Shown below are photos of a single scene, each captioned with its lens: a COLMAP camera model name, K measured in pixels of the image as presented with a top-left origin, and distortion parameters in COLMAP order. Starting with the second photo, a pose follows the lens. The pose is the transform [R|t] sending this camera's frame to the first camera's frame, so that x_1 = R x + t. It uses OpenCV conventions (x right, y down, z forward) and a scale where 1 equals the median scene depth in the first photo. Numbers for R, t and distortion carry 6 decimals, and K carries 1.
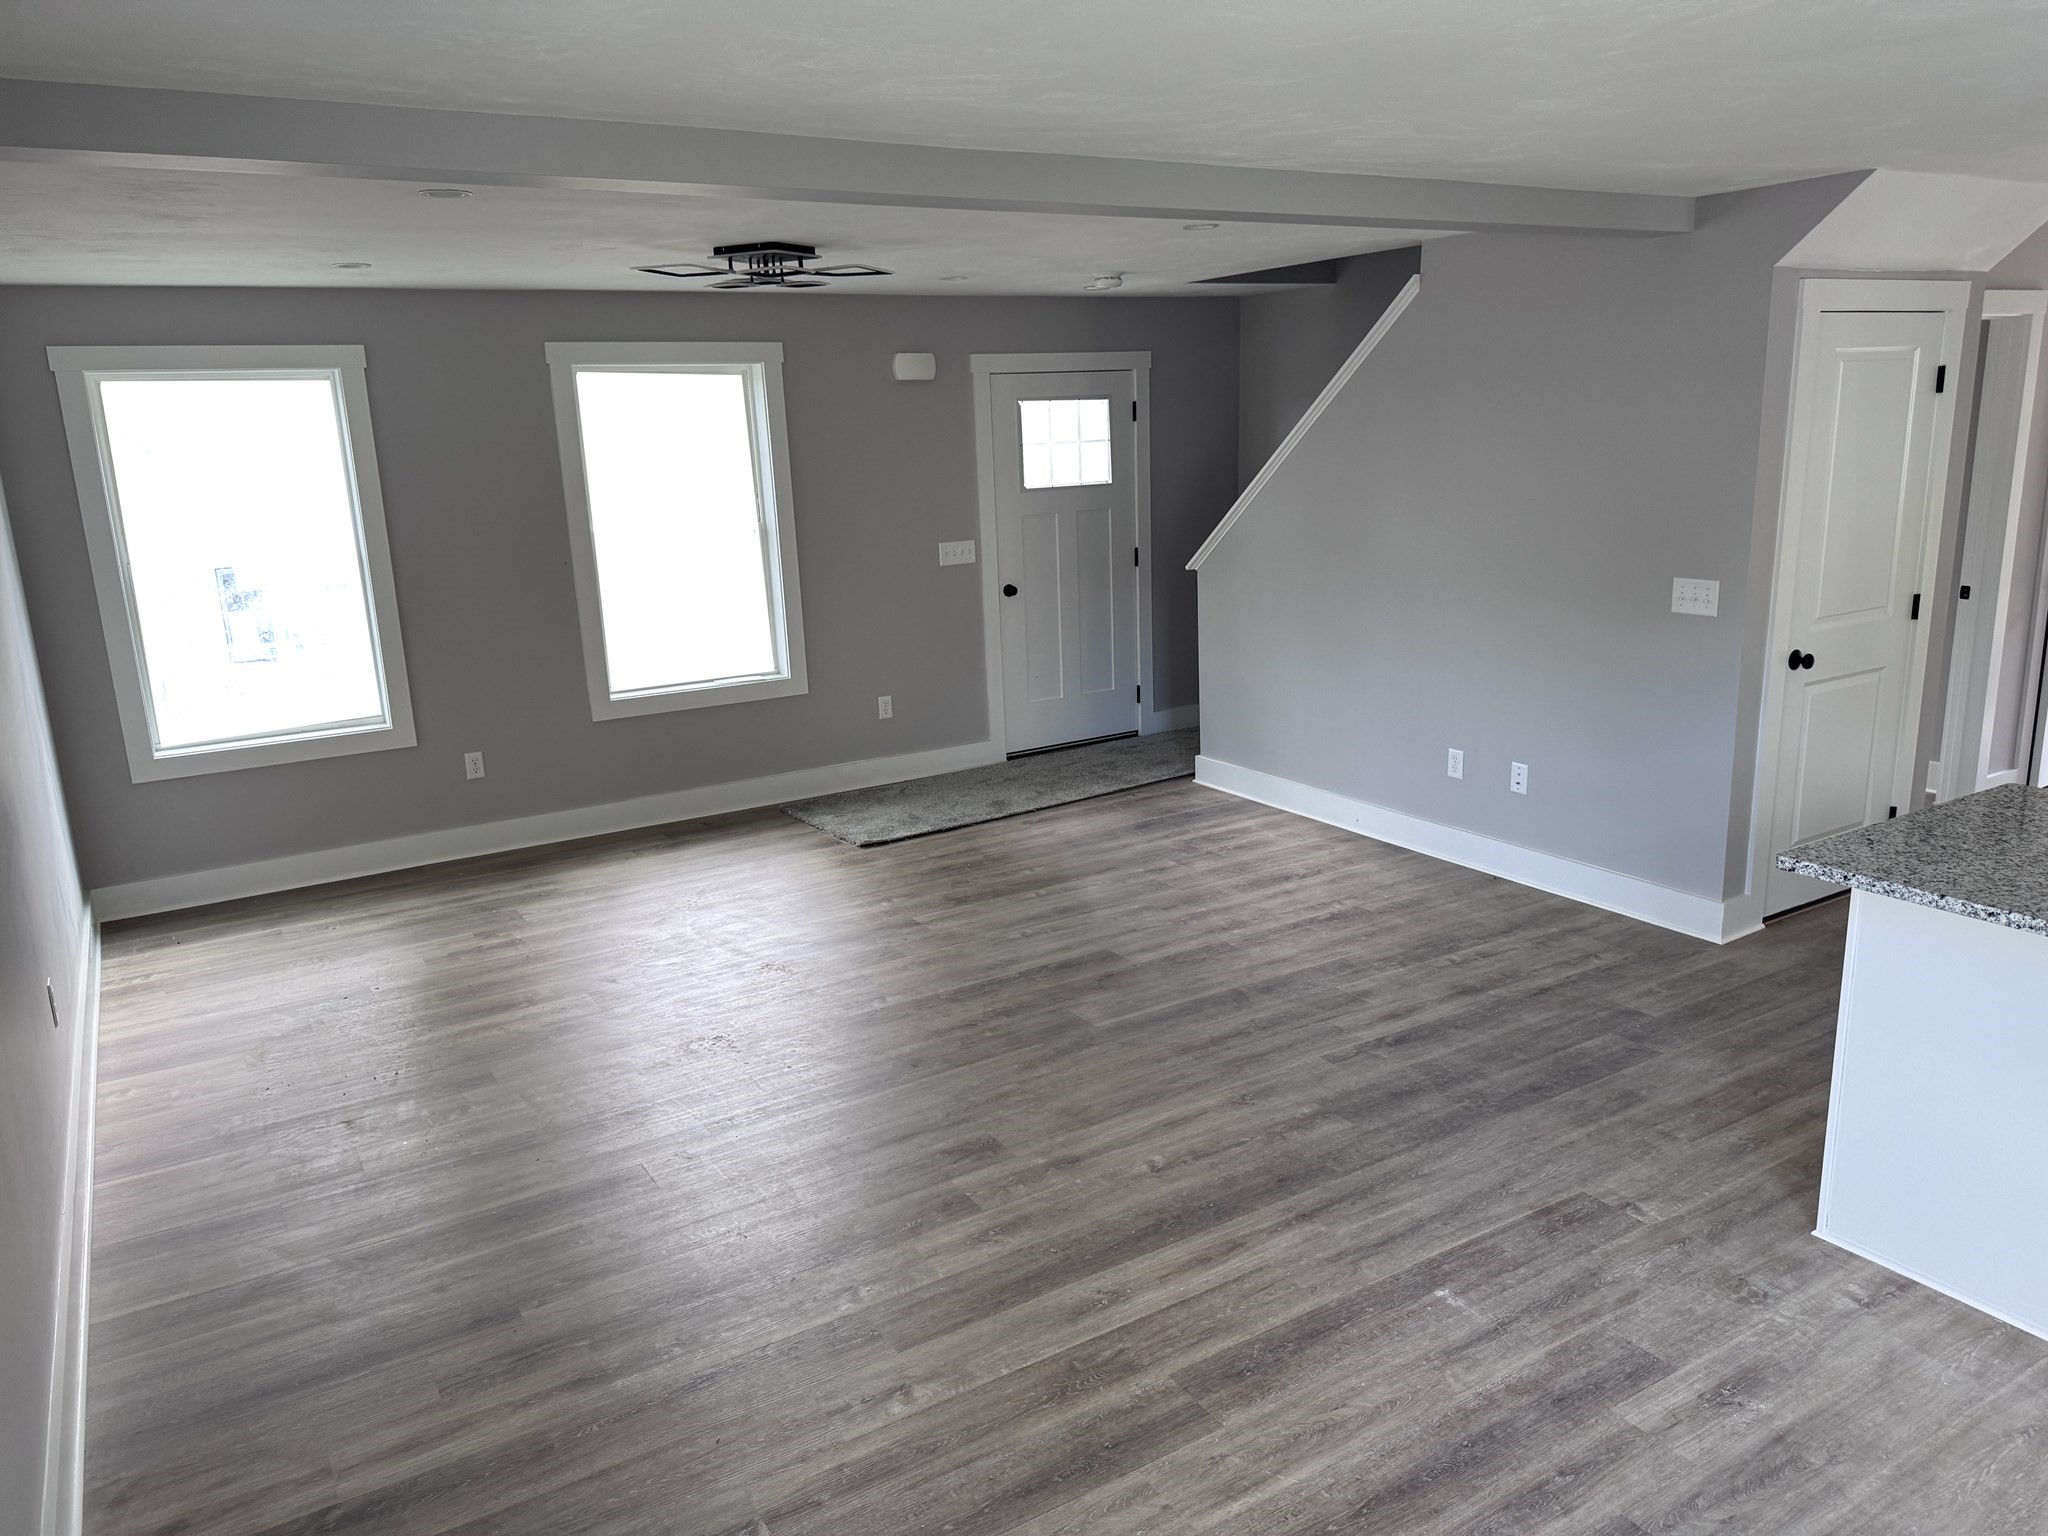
lens RADIAL K [[1467.1, 0, 1024.0], [0, 1467.1, 768.0], [0, 0, 1]] dist [0.104590, -0.005662]
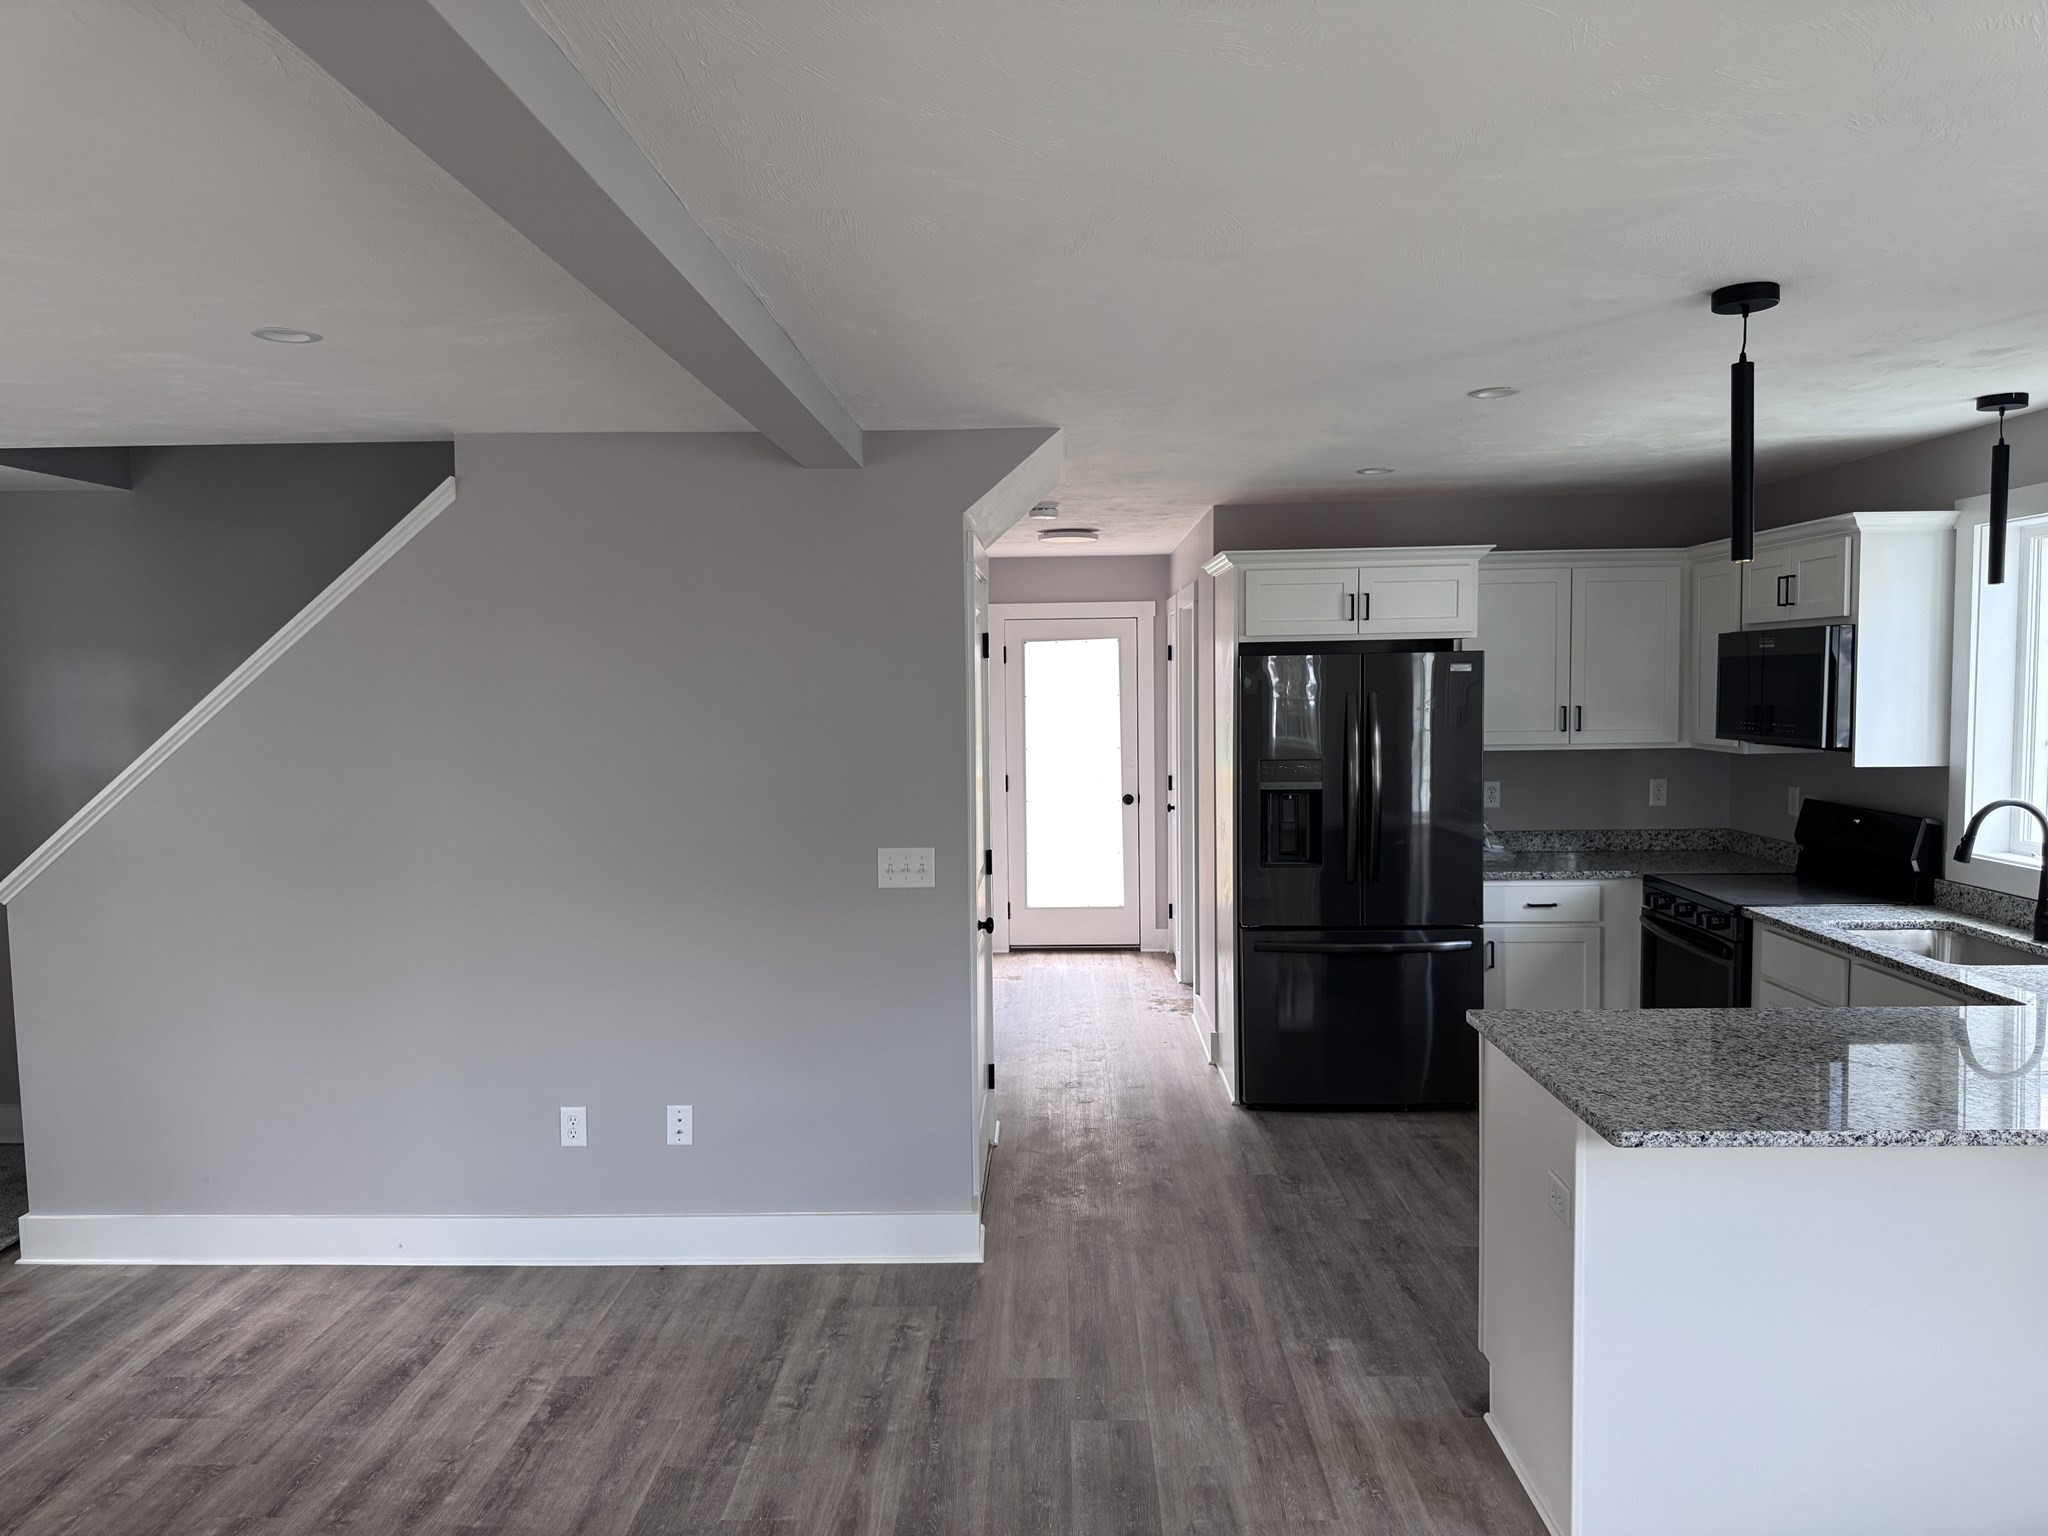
lens RADIAL K [[1471.1, 0, 1024.0], [0, 1471.1, 768.0], [0, 0, 1]] dist [-0.003190, -0.002474]
pose [[0.546465, -0.029806, 0.836952, -0.215809], [0.193299, 0.976871, -0.091421, -0.076604], [-0.814869, 0.211741, 0.539587, 0.455212]]
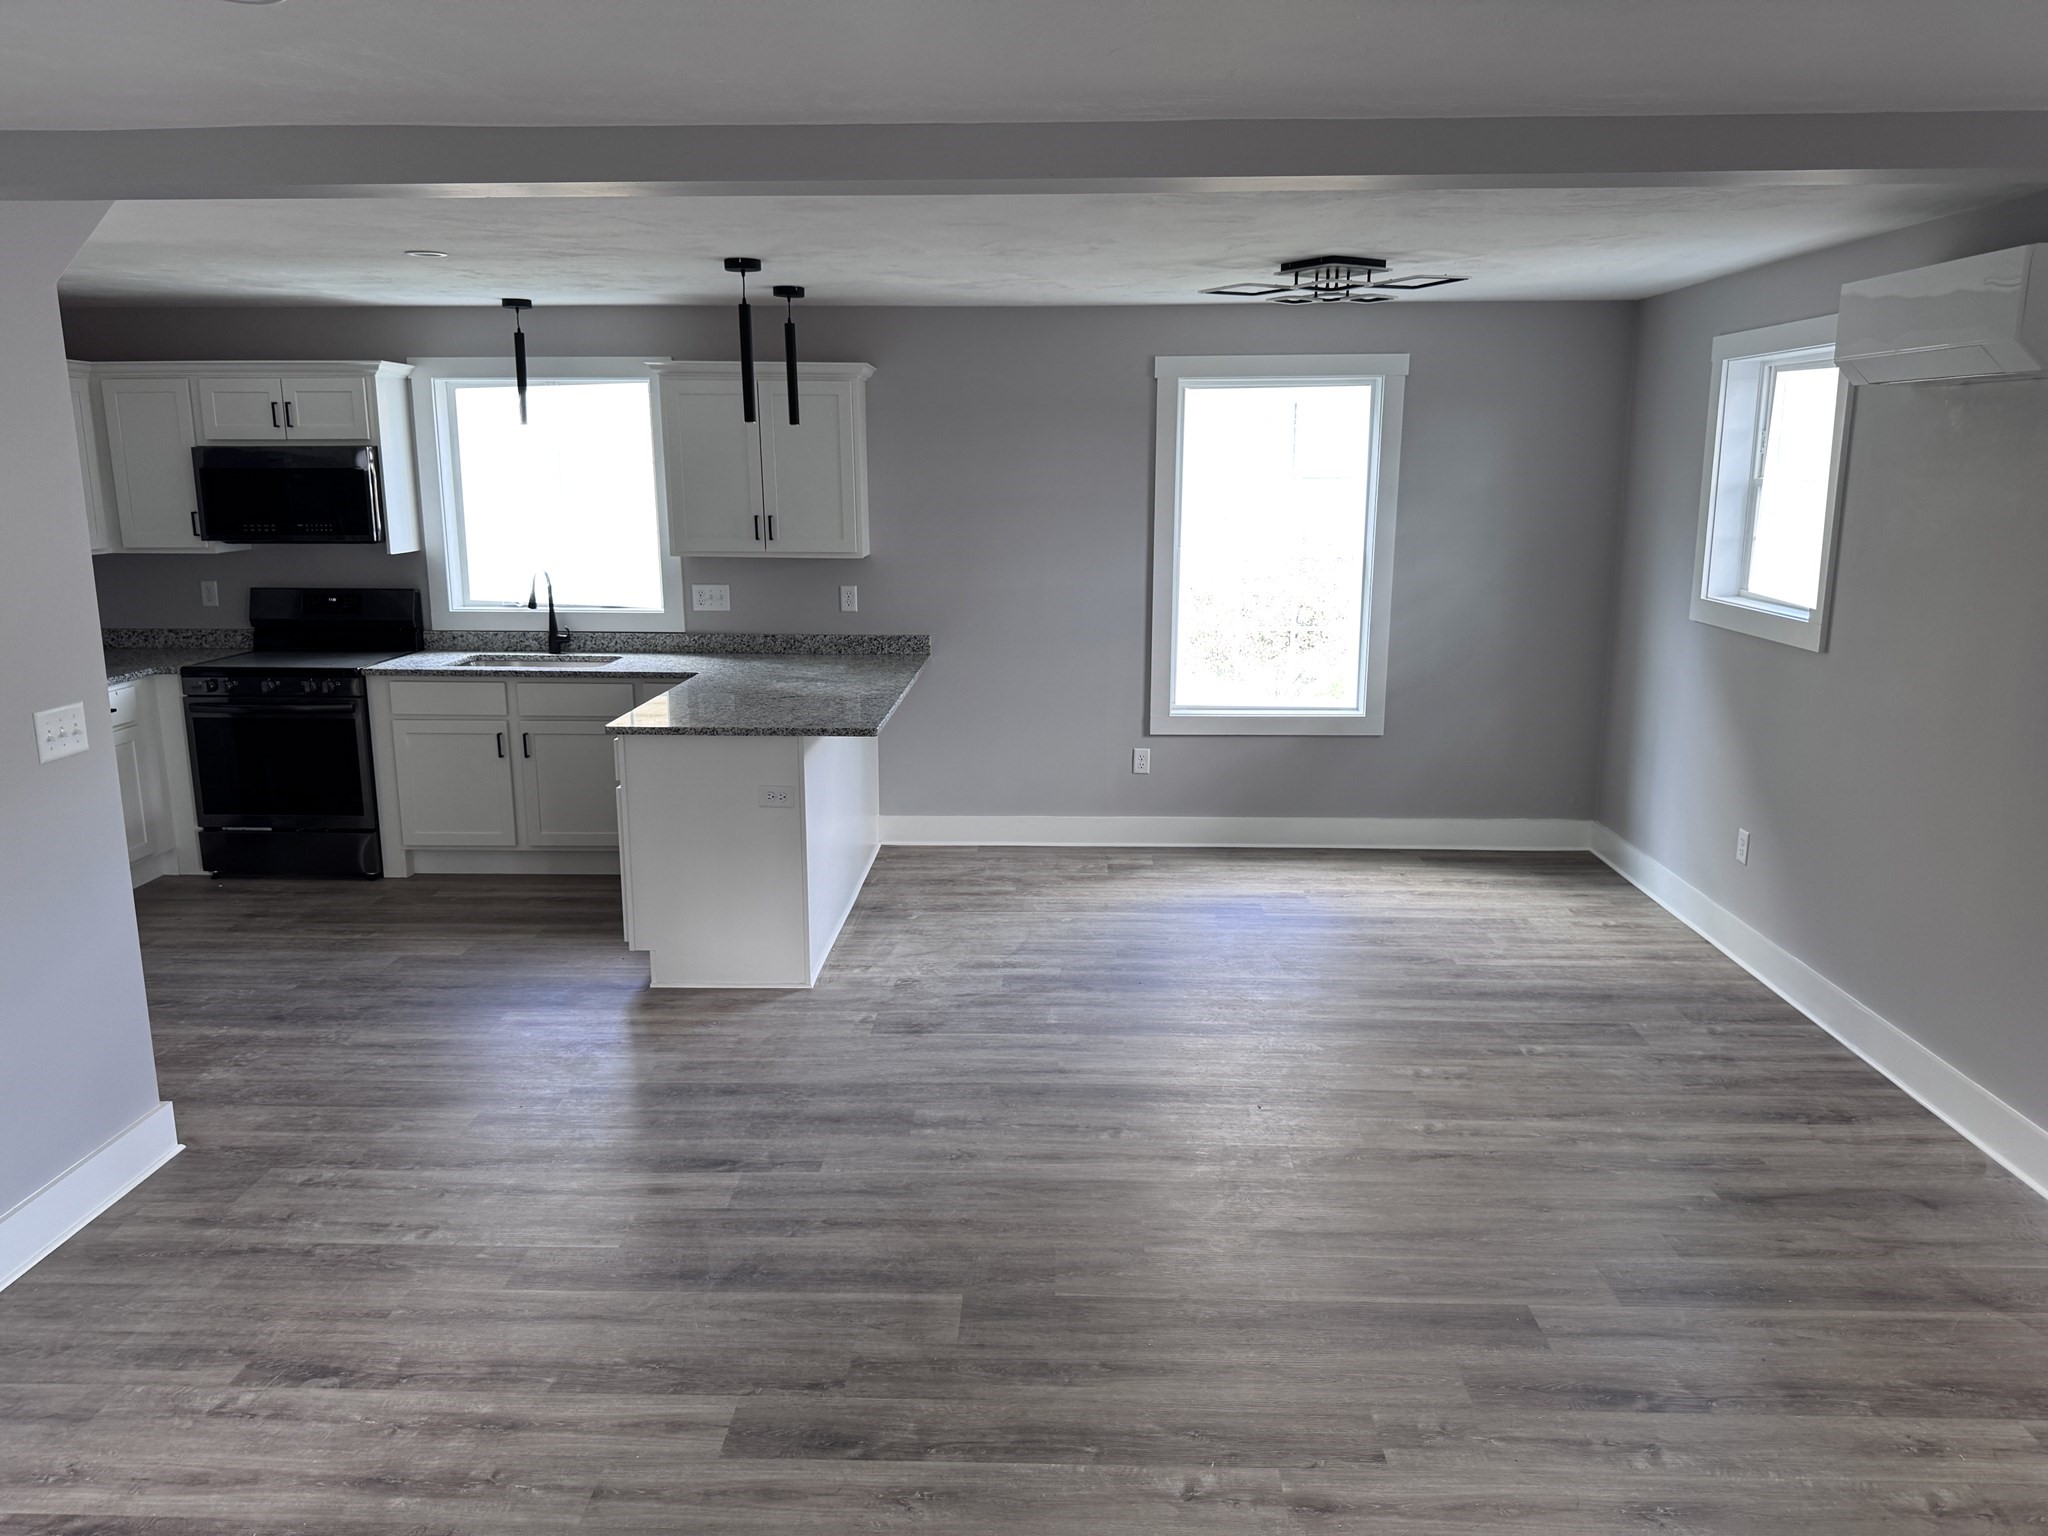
lens RADIAL K [[1433.0, 0, 1034.7], [0, 1433.0, 755.4], [0, 0, 1]] dist [0.093009, -0.158891]
pose [[-0.836578, -0.076049, 0.542544, -0.295775], [0.158663, 0.914245, 0.372802, -0.276287], [-0.524370, 0.397960, -0.752771, 1.233706]]
